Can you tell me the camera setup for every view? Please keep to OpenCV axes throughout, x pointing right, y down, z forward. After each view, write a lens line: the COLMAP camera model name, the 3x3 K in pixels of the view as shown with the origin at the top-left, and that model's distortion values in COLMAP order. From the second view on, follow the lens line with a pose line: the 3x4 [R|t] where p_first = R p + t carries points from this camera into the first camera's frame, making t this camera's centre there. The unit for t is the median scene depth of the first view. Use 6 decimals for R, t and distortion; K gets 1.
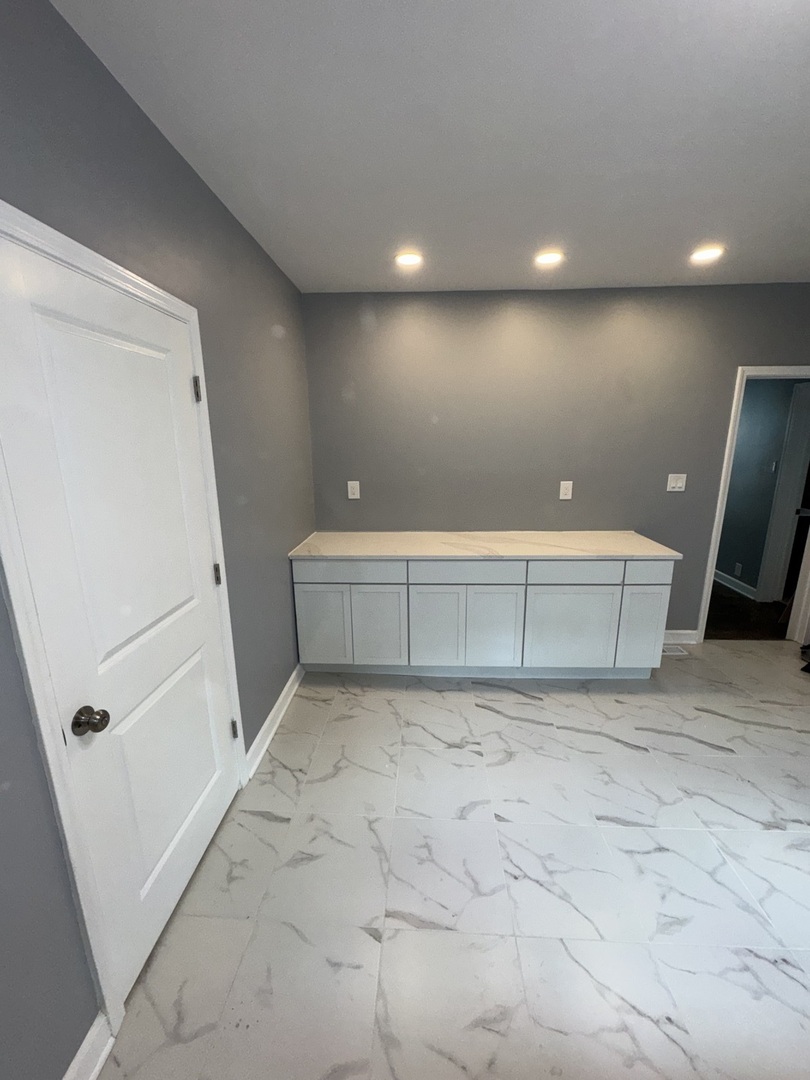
lens RADIAL K [[433.6, 0, 405.0], [0, 433.6, 540.0], [0, 0, 1]] dist [0.000325, 0.000229]
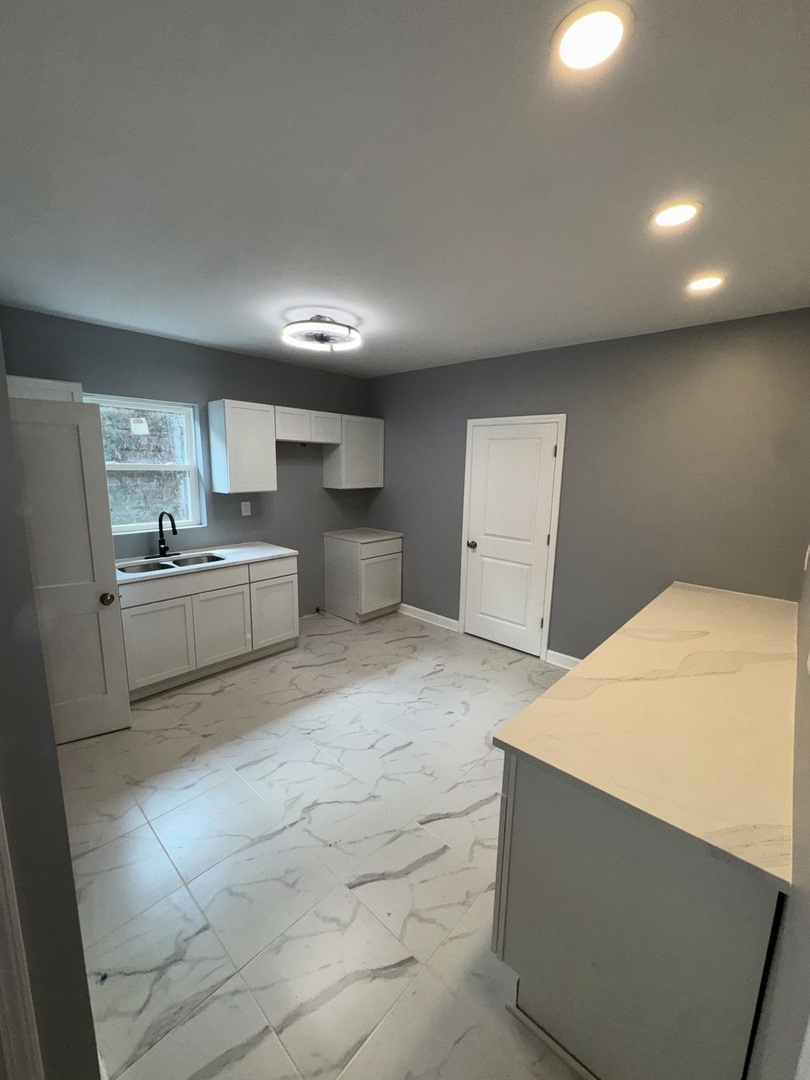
lens RADIAL K [[433.6, 0, 405.0], [0, 433.6, 540.0], [0, 0, 1]] dist [0.000325, 0.000229]
pose [[-0.639972, 0.131712, -0.757026, 1.464169], [-0.187332, 0.928729, 0.319952, -0.421887], [0.745213, 0.346576, -0.569686, 1.591879]]
